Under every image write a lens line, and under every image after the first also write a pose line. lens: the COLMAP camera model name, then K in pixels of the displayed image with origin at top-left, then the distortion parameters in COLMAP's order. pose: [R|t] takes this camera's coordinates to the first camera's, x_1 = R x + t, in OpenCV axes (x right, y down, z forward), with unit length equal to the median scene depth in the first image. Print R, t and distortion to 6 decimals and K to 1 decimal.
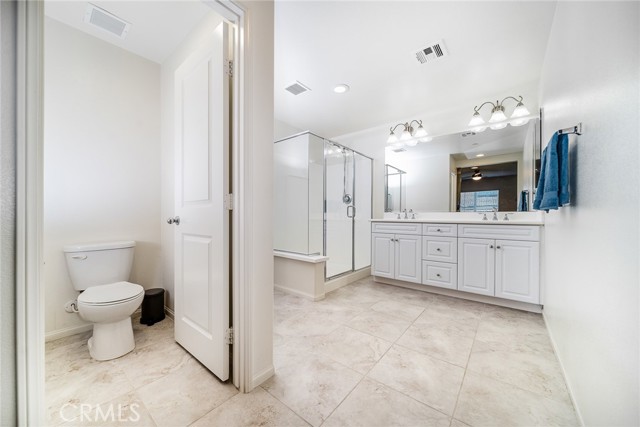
lens RADIAL K [[236.2, 0, 320.0], [0, 236.2, 213.5], [0, 0, 1]] dist [0.000128, 0.000006]
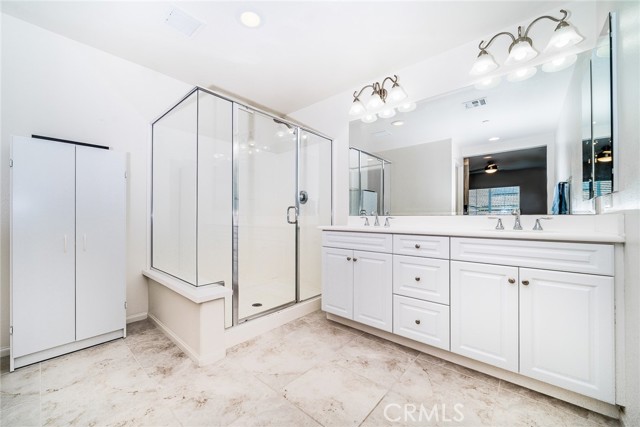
lens RADIAL K [[243.3, 0, 307.8], [0, 243.3, 212.4], [0, 0, 1]] dist [0.000653, 0.000294]
pose [[0.997748, -0.003130, -0.067002, 0.247963], [0.002434, 0.999942, -0.010472, -0.009112], [0.067031, 0.010285, 0.997698, 0.341516]]
